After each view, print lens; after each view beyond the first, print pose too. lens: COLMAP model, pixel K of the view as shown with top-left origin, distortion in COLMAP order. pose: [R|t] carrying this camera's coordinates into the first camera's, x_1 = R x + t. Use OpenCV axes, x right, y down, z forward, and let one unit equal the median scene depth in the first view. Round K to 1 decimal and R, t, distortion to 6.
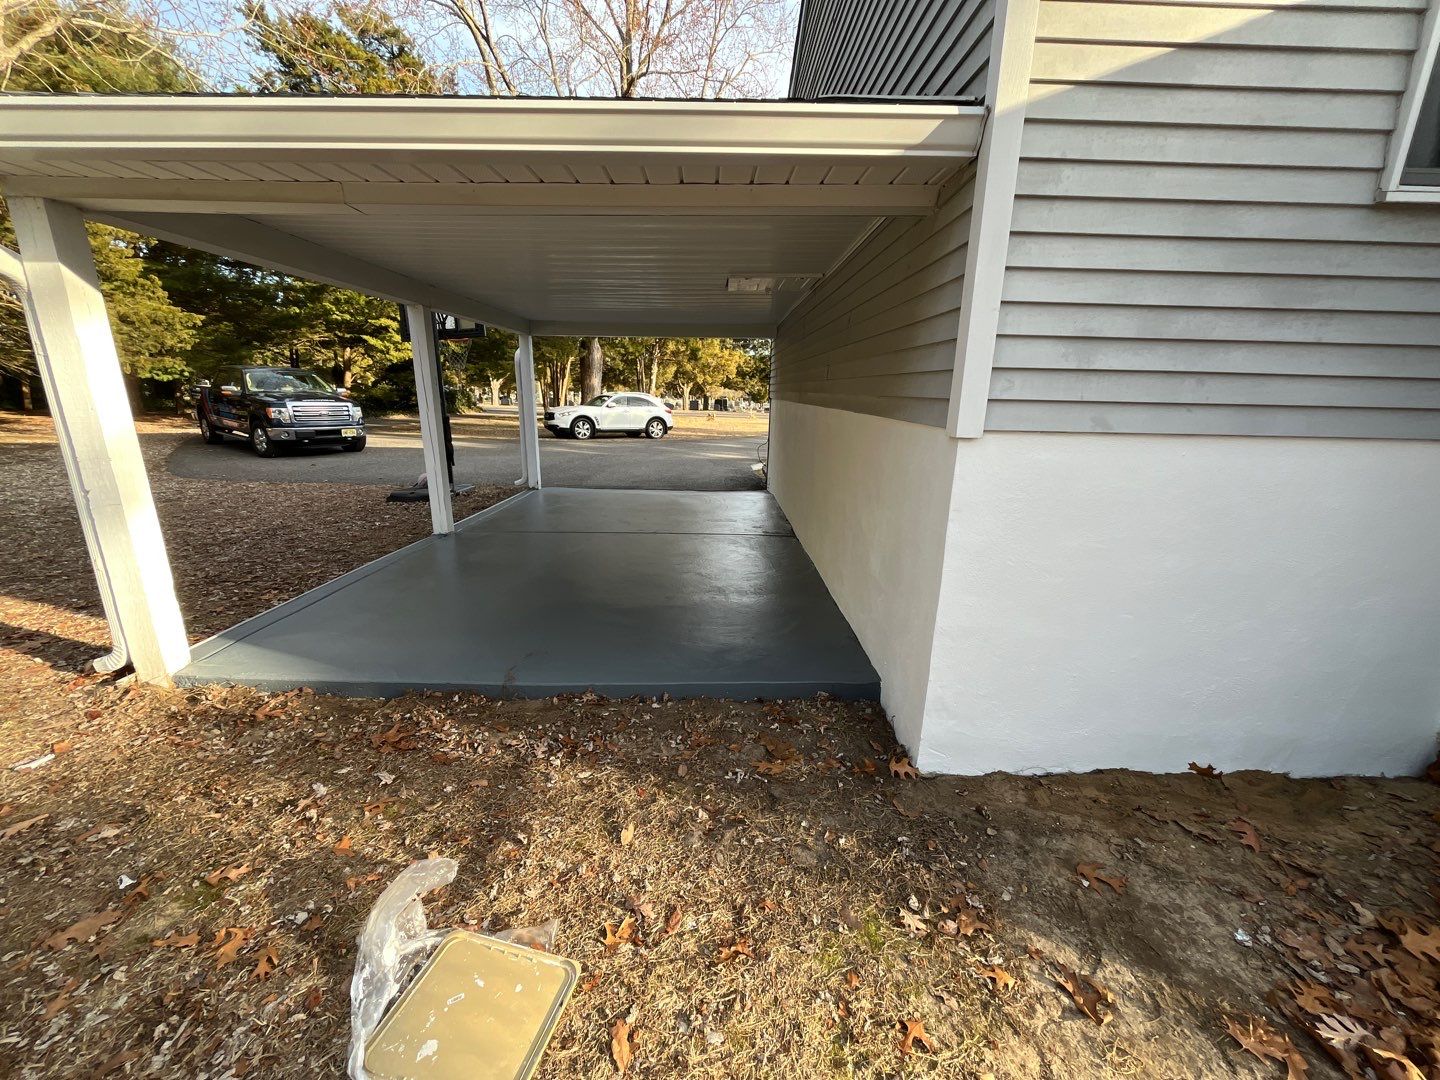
lens RADIAL K [[578.8, 0, 715.9], [0, 578.8, 538.9], [0, 0, 1]] dist [-0.002782, -0.000238]
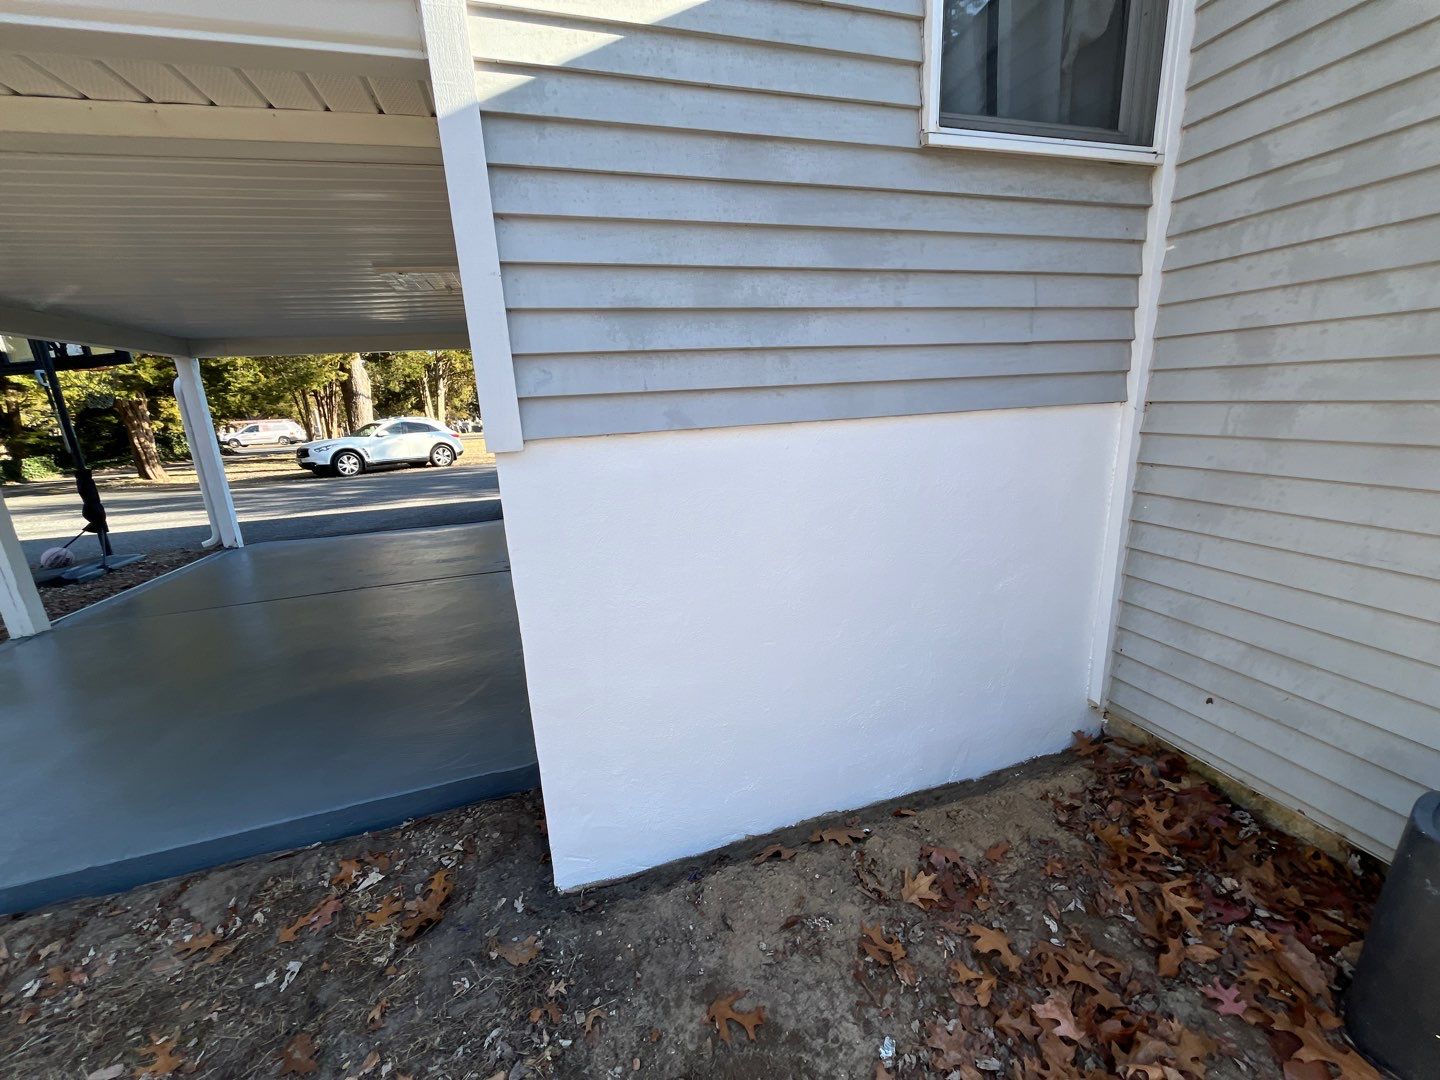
lens RADIAL K [[578.8, 0, 715.9], [0, 578.8, 538.9], [0, 0, 1]] dist [-0.002782, -0.000238]
pose [[0.953911, -0.133965, 0.268527, 0.212813], [0.138874, 0.990310, 0.000720, -0.013507], [-0.266022, 0.036604, 0.963272, 0.102560]]
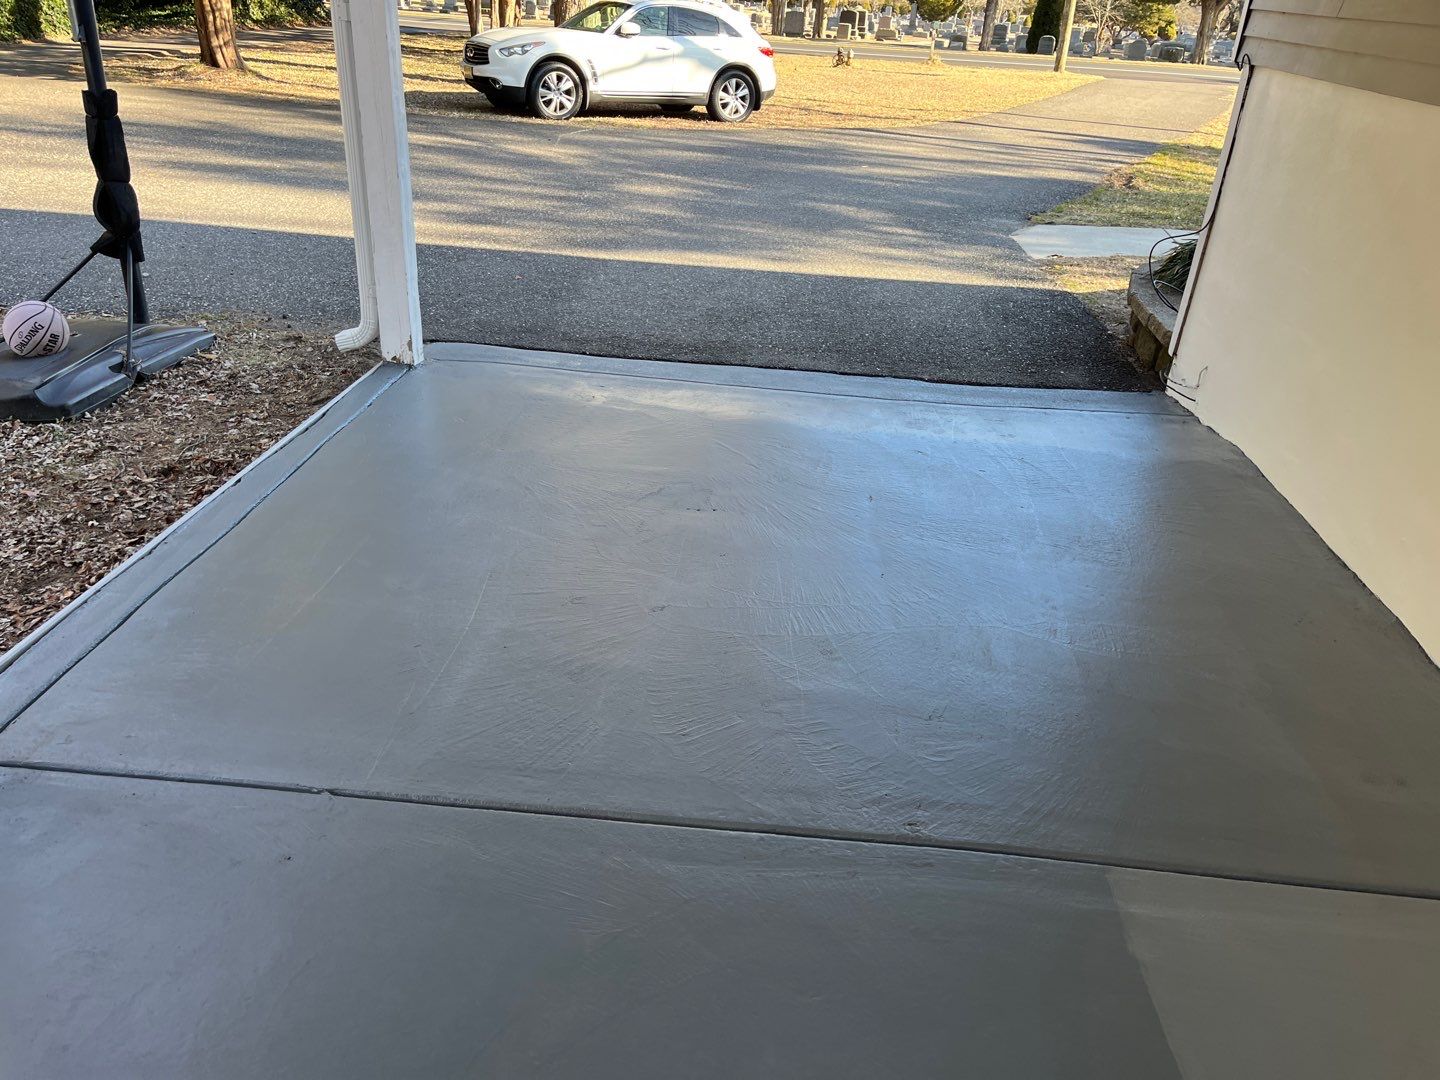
lens RADIAL K [[1094.7, 0, 706.7], [0, 1094.7, 540.6], [0, 0, 1]] dist [0.037259, -0.004692]
pose [[0.994783, 0.070966, -0.073280, -0.206806], [-0.053664, 0.974985, 0.215697, -0.247063], [0.086754, -0.210640, 0.973707, 0.846496]]
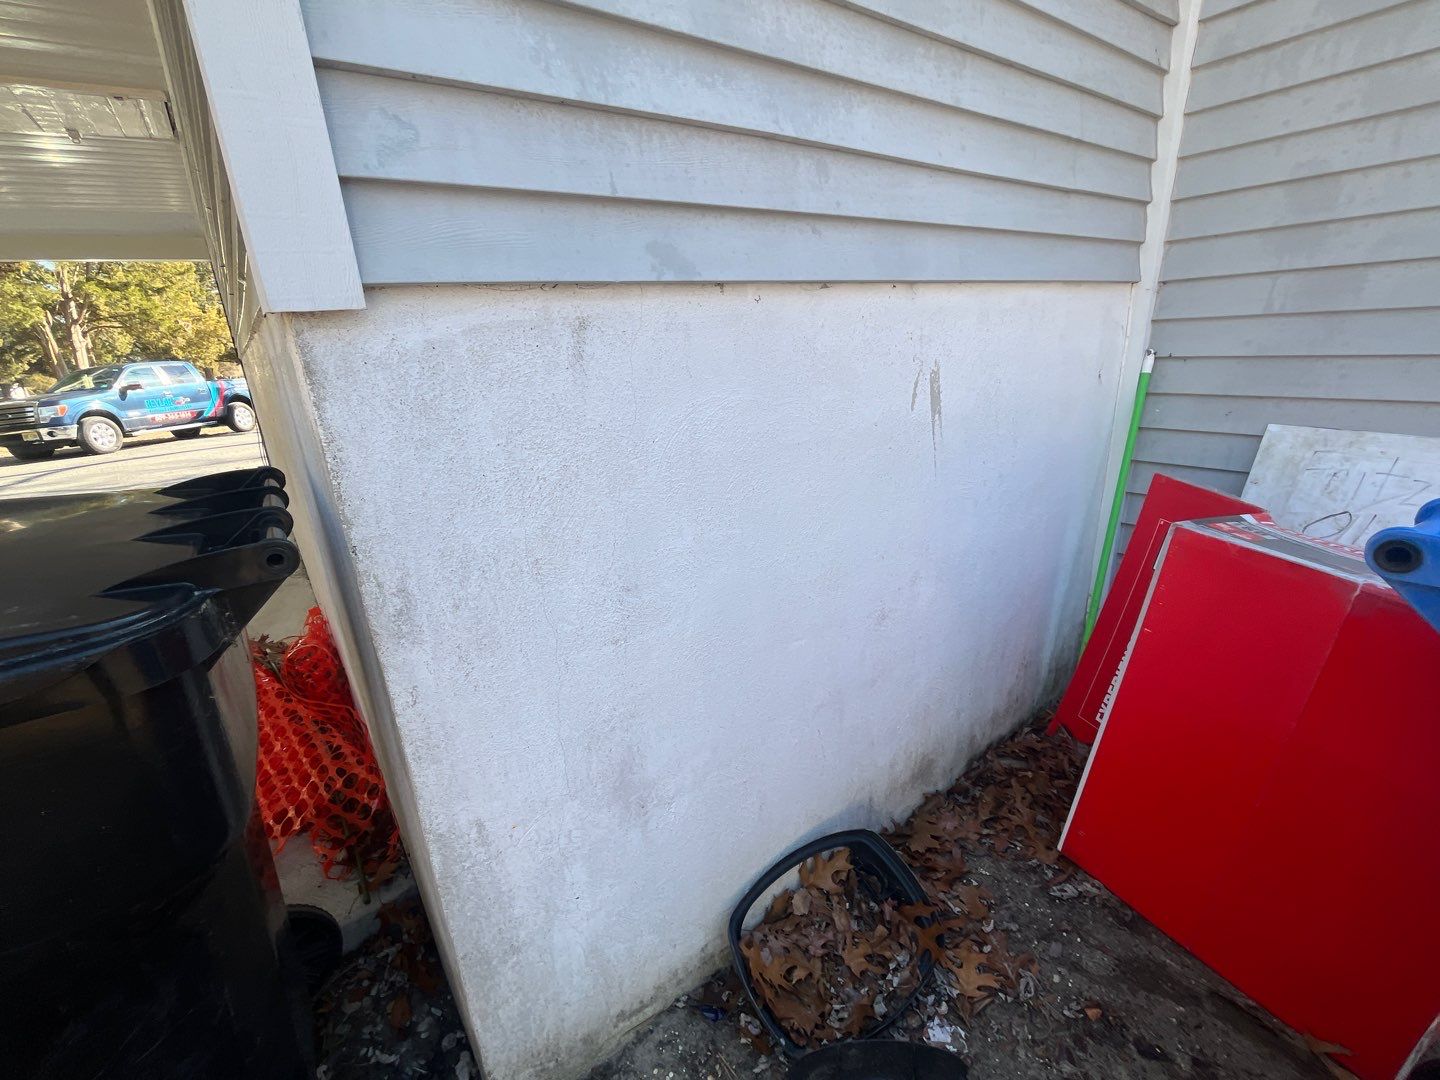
lens RADIAL K [[635.1, 0, 720.0], [0, 635.1, 540.0], [0, 0, 1]] dist [-0.003892, -0.000784]
pose [[0.795869, -0.249848, 0.551515, 0.173290], [0.224898, 0.967708, 0.113852, -0.021308], [-0.562151, 0.033423, 0.826359, 0.269203]]
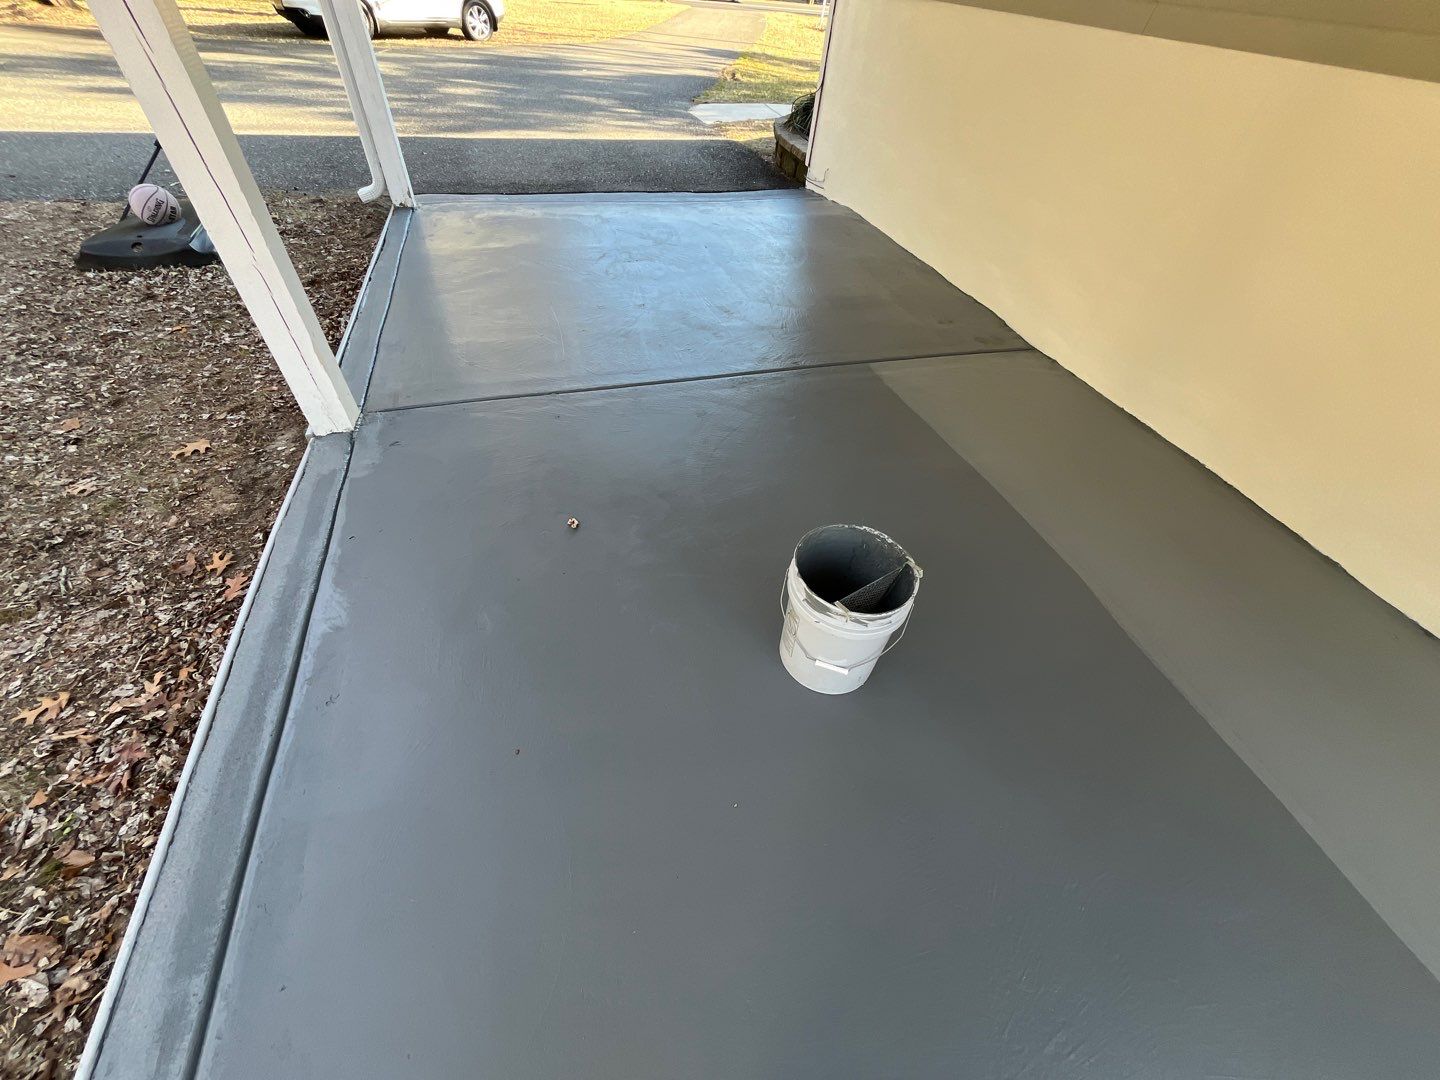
lens RADIAL K [[578.8, 0, 715.9], [0, 578.8, 538.9], [0, 0, 1]] dist [-0.002782, -0.000238]
pose [[0.962142, -0.162720, 0.218643, -0.403270], [0.023369, 0.848514, 0.528656, -0.194813], [-0.271545, -0.503533, 0.820194, 0.706070]]
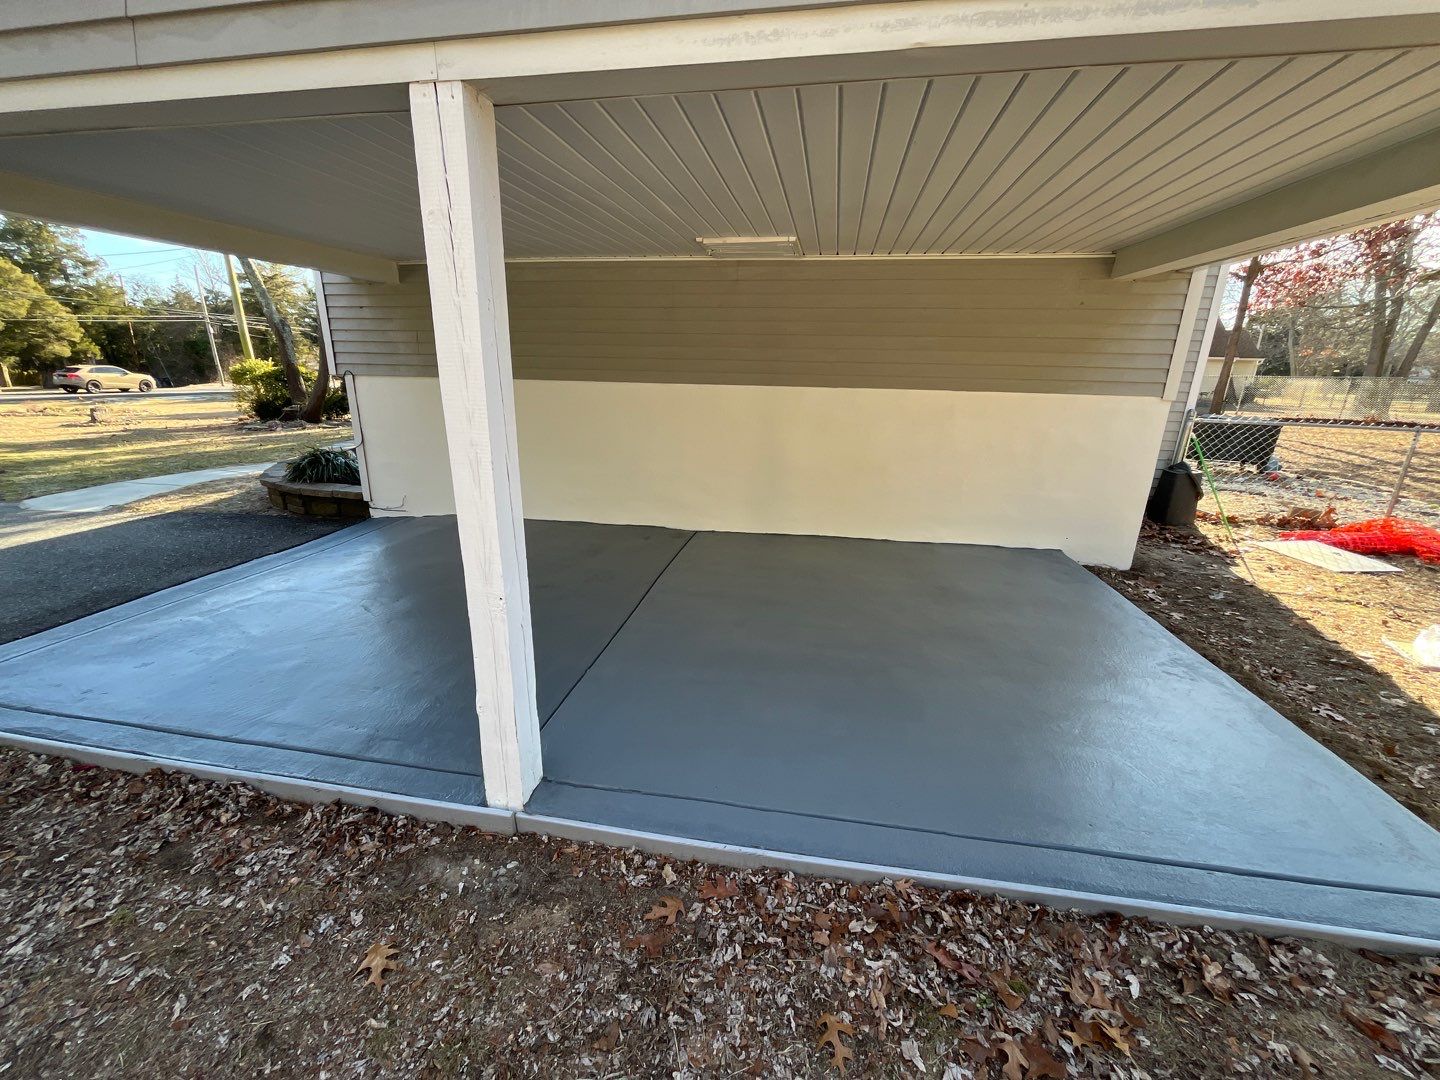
lens RADIAL K [[578.8, 0, 715.9], [0, 578.8, 538.9], [0, 0, 1]] dist [-0.002782, -0.000238]
pose [[0.193239, -0.295505, 0.935594, -0.939609], [0.230279, 0.940591, 0.249521, -0.279971], [-0.953745, 0.167230, 0.249808, 0.977317]]
